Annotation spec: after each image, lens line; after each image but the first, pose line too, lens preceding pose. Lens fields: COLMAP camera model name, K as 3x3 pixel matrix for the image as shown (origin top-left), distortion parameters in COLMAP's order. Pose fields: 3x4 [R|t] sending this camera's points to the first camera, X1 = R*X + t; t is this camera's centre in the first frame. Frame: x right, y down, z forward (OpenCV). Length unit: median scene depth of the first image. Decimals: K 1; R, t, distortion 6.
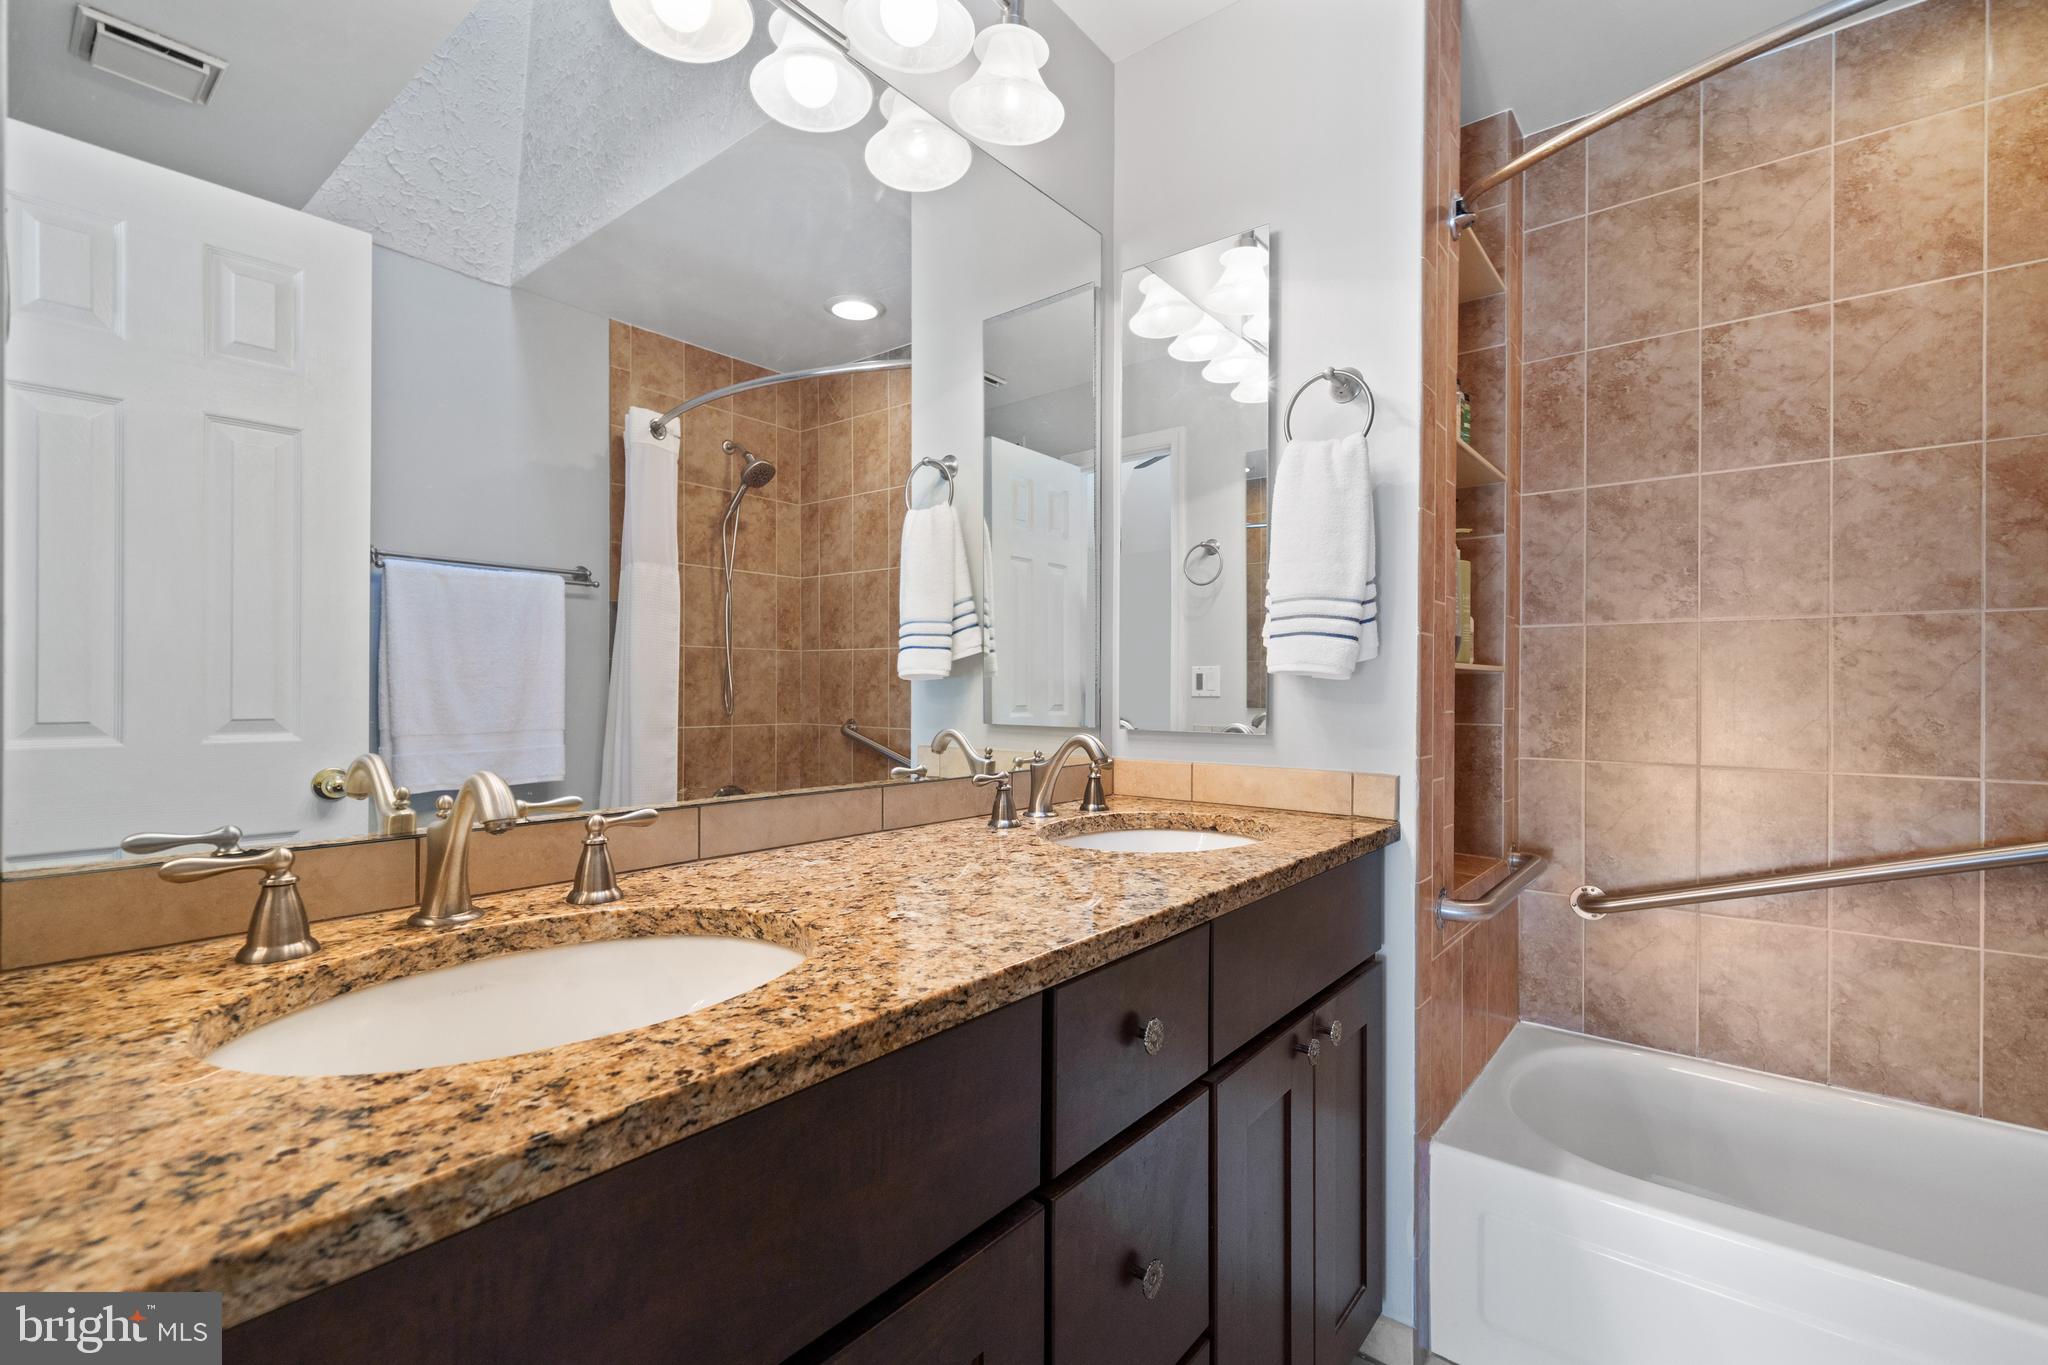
lens RADIAL K [[891.8, 0, 1024.8], [0, 891.8, 691.3], [0, 0, 1]] dist [0.001114, 0.000020]
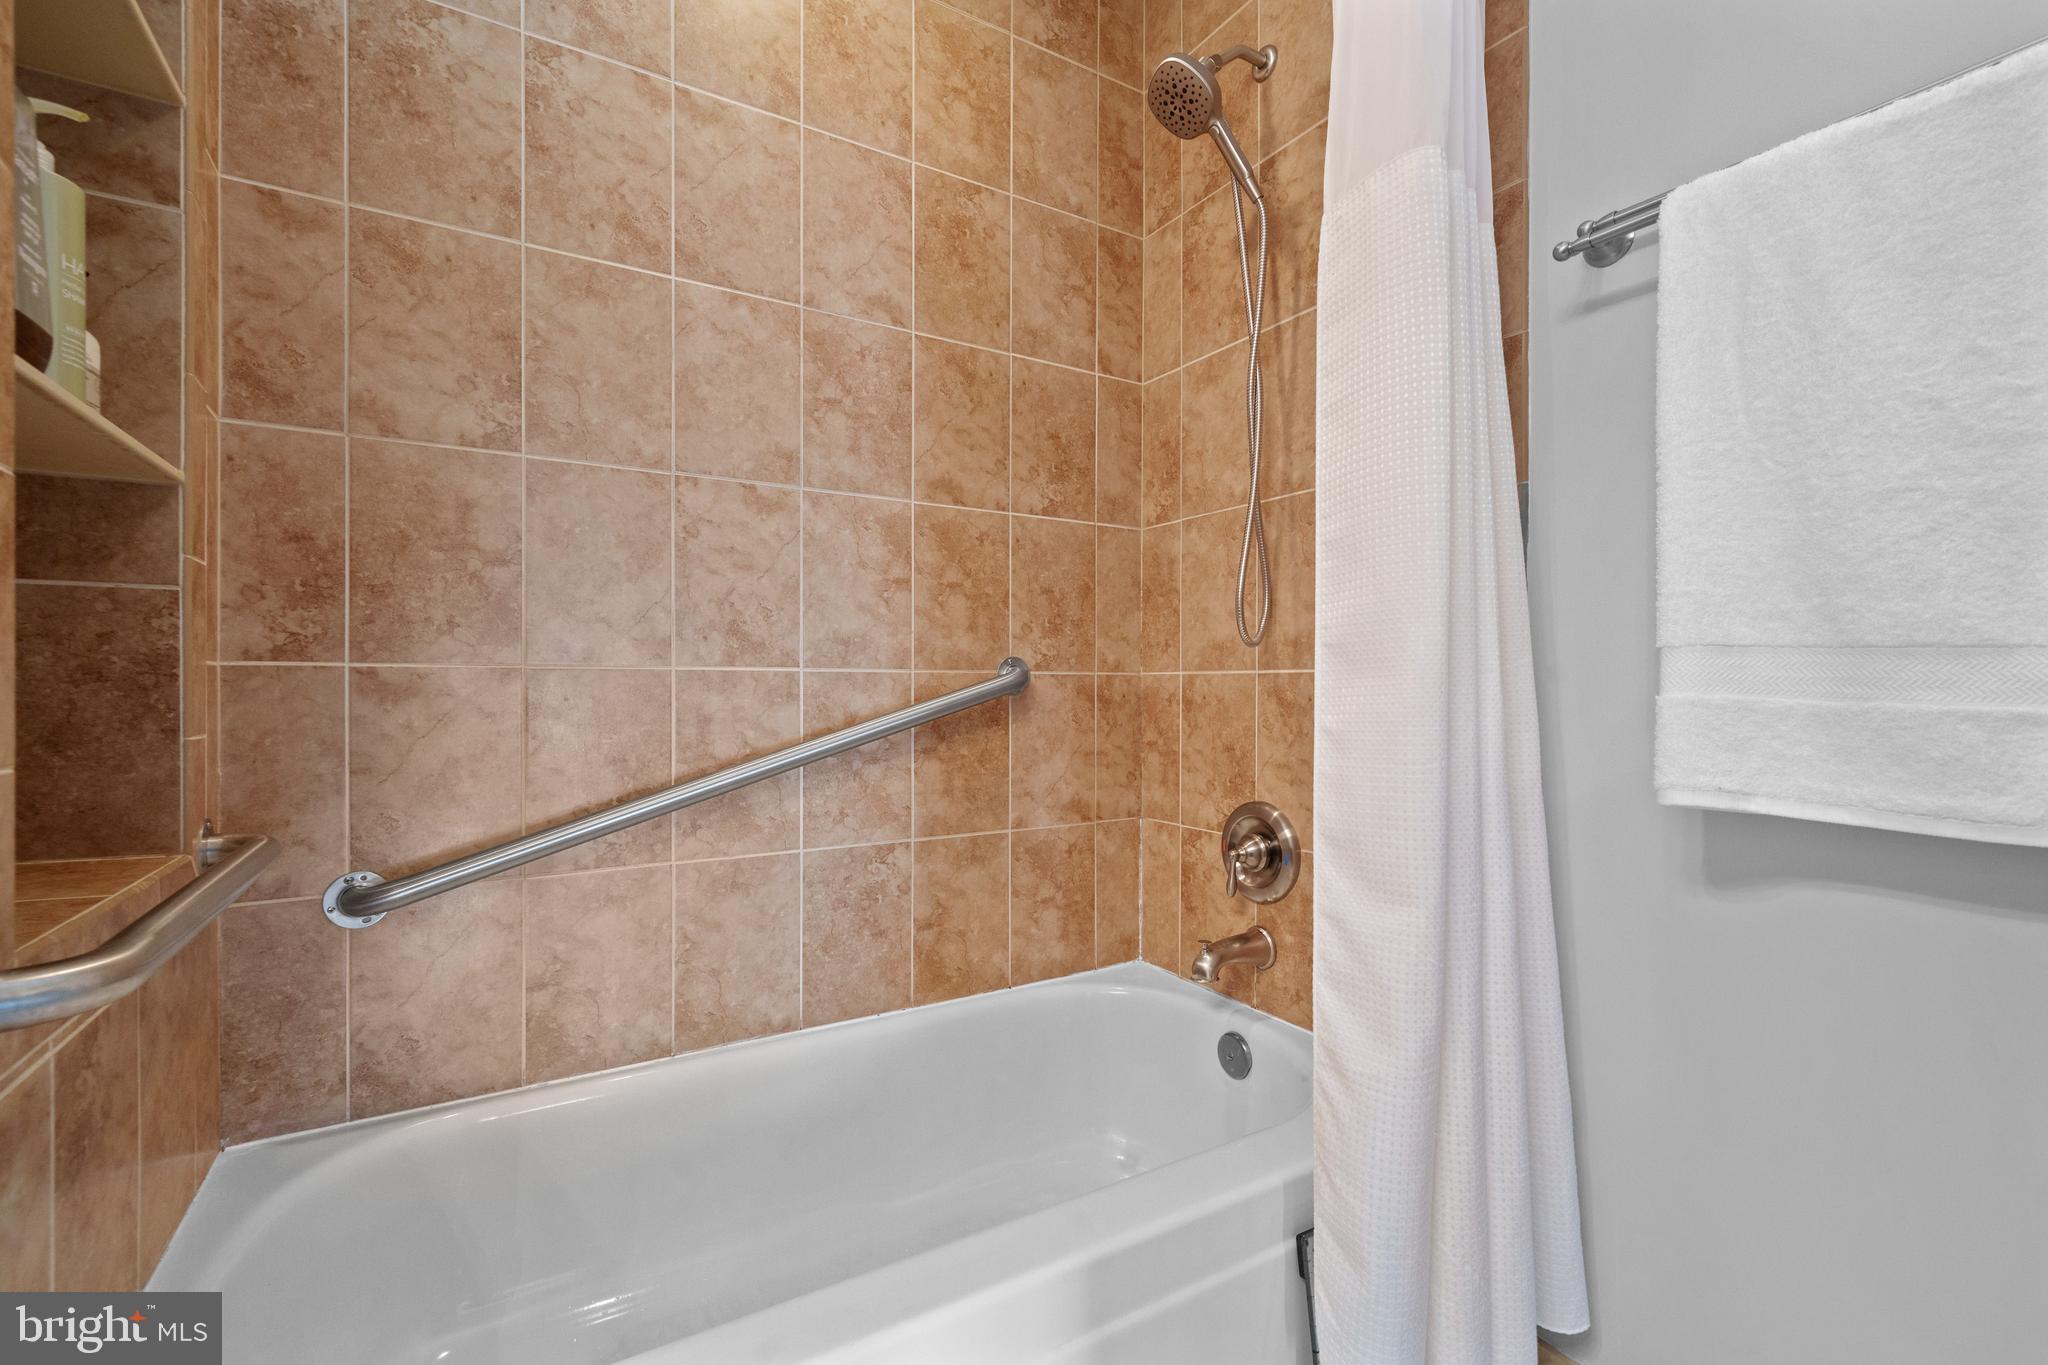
lens RADIAL K [[891.8, 0, 1021.6], [0, 891.8, 688.8], [0, 0, 1]] dist [0.001114, 0.000020]
pose [[0.327618, -0.006805, 0.944786, 0.232737], [0.000371, 0.999975, 0.007074, 0.098965], [-0.944810, -0.001967, 0.327613, 0.417246]]
